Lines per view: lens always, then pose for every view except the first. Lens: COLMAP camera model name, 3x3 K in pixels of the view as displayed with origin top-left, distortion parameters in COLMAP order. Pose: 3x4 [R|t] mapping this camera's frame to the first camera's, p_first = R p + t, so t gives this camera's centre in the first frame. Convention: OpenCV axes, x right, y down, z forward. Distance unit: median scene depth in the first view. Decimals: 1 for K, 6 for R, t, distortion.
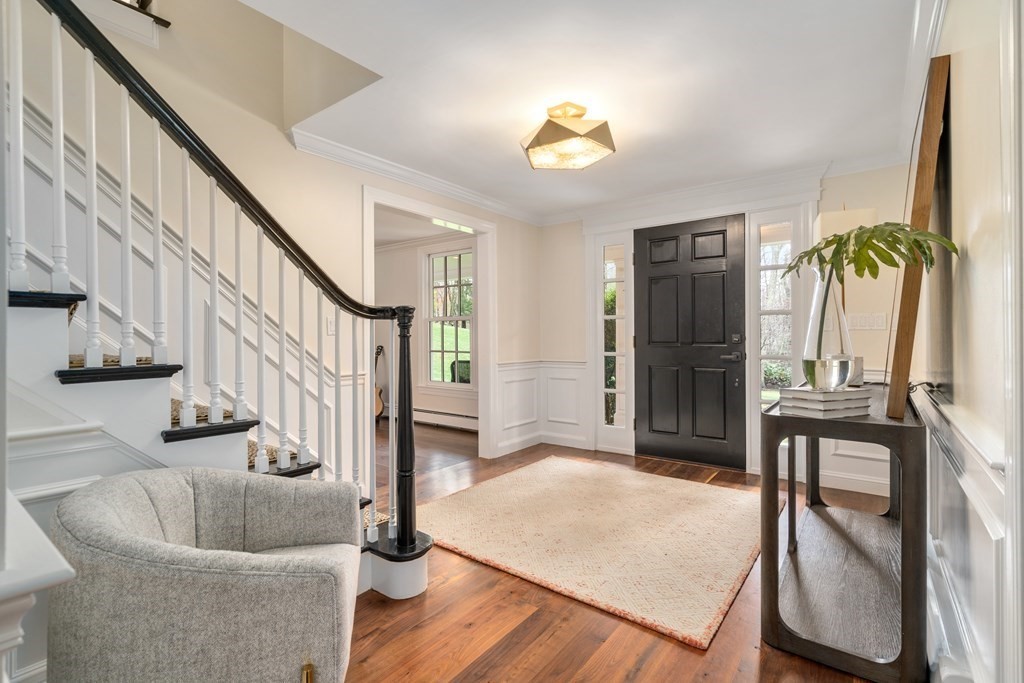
lens RADIAL K [[471.5, 0, 513.7], [0, 471.5, 342.2], [0, 0, 1]] dist [-0.003950, 0.001387]
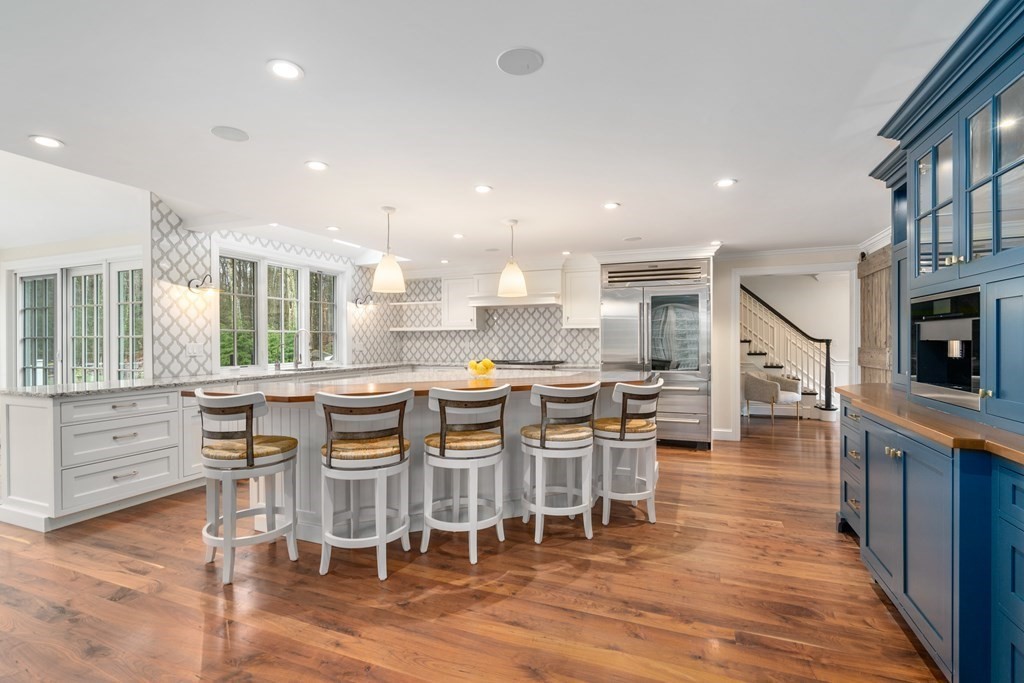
lens RADIAL K [[471.5, 0, 513.3], [0, 471.5, 343.0], [0, 0, 1]] dist [-0.003950, 0.001387]
pose [[0.269645, 0.006712, -0.962937, 3.203388], [0.000660, 0.999974, 0.007155, -0.091690], [0.962960, -0.002565, 0.269633, -2.792463]]
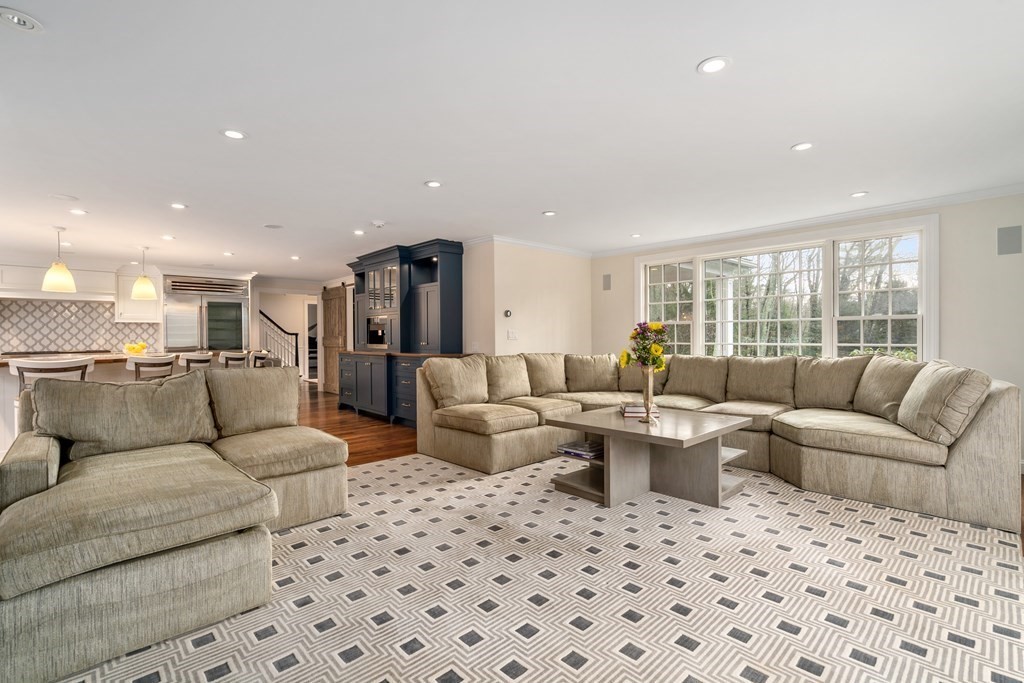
lens RADIAL K [[471.5, 0, 512.5], [0, 471.5, 339.5], [0, 0, 1]] dist [-0.003950, 0.001387]
pose [[0.985248, -0.002552, -0.171112, 4.196091], [0.003575, 0.999978, 0.005675, -0.025789], [0.171093, -0.006203, 0.985235, -5.255479]]
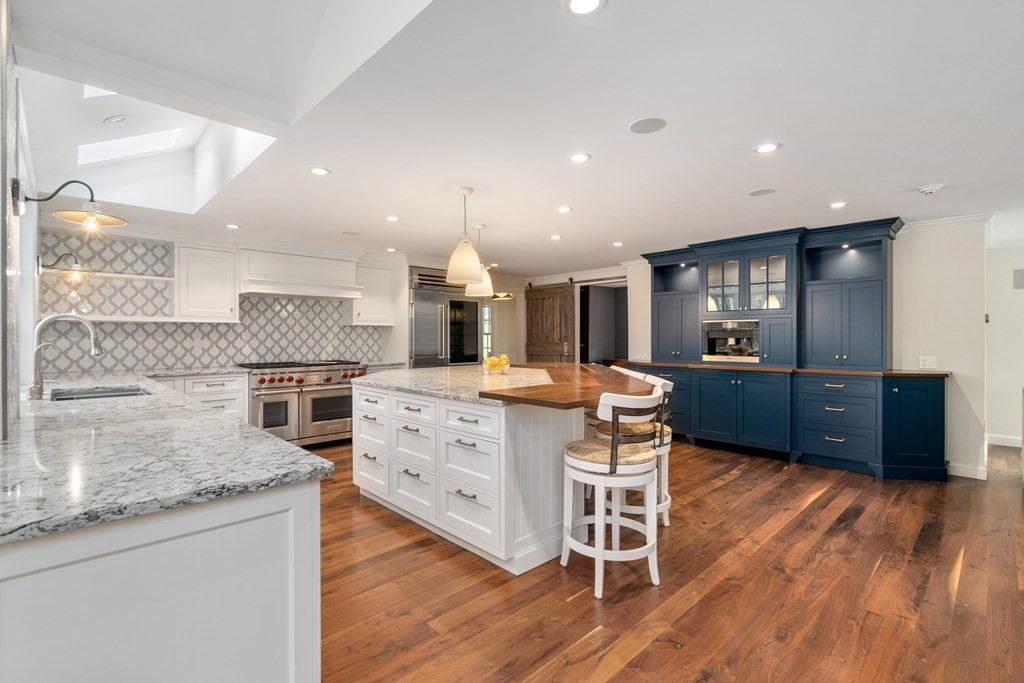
lens RADIAL K [[471.5, 0, 509.8], [0, 471.5, 337.5], [0, 0, 1]] dist [-0.003950, 0.001387]
pose [[0.988274, 0.002033, -0.152680, 1.292412], [-0.002273, 0.999996, -0.001399, -0.085288], [0.152677, 0.001729, 0.988275, -4.795876]]
